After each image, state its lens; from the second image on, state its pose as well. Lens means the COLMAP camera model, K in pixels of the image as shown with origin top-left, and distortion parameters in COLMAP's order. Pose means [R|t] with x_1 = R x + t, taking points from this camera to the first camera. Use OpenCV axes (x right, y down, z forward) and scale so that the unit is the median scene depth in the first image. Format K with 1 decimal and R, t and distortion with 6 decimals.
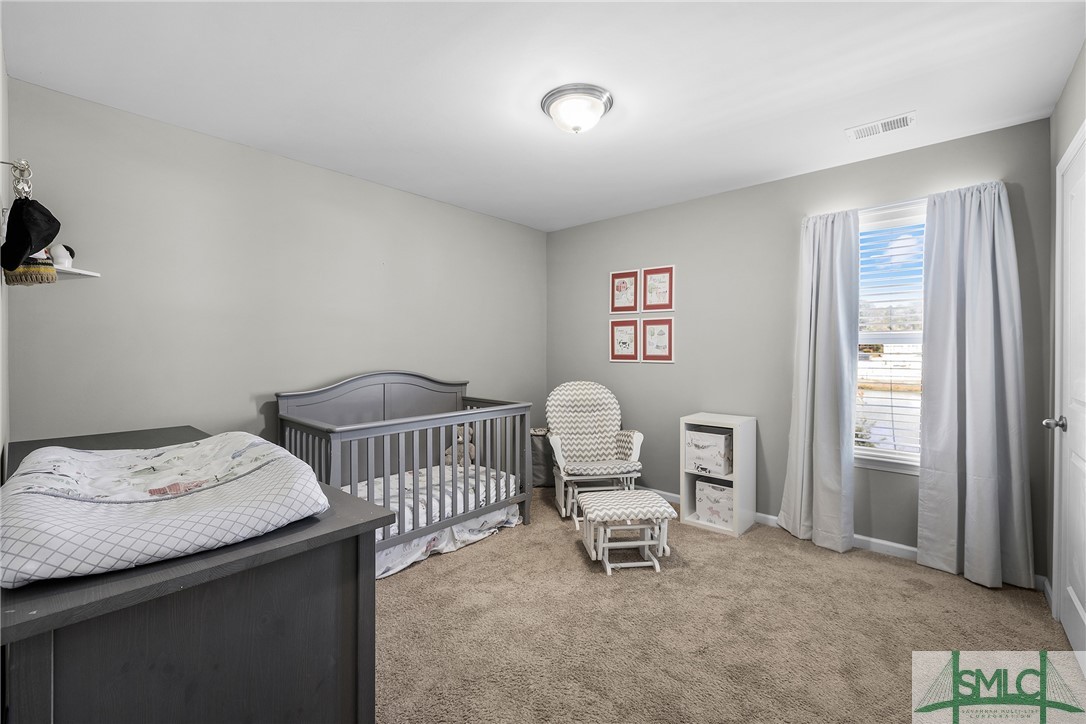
lens RADIAL K [[460.9, 0, 542.4], [0, 460.9, 348.0], [0, 0, 1]] dist [0.002278, 0.000528]
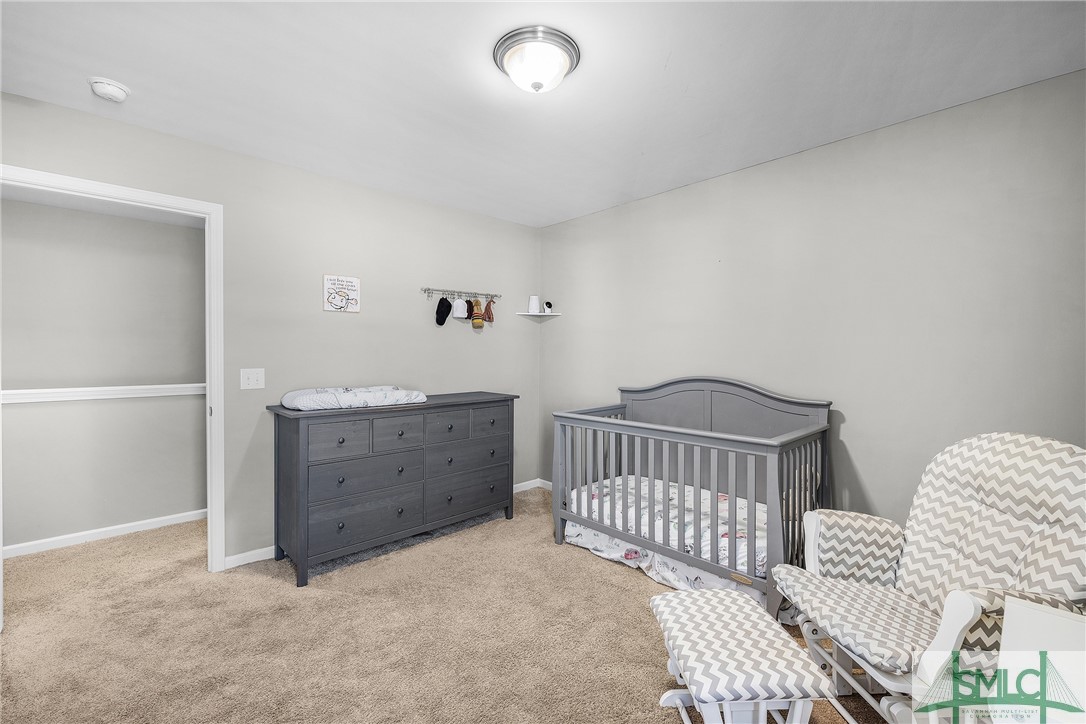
lens RADIAL K [[460.9, 0, 542.4], [0, 460.9, 348.0], [0, 0, 1]] dist [0.002278, 0.000528]
pose [[-0.091691, -0.009799, -0.995739, 0.716806], [0.001503, 0.999949, -0.009979, -0.000326], [0.995786, -0.002411, -0.091671, 0.865573]]
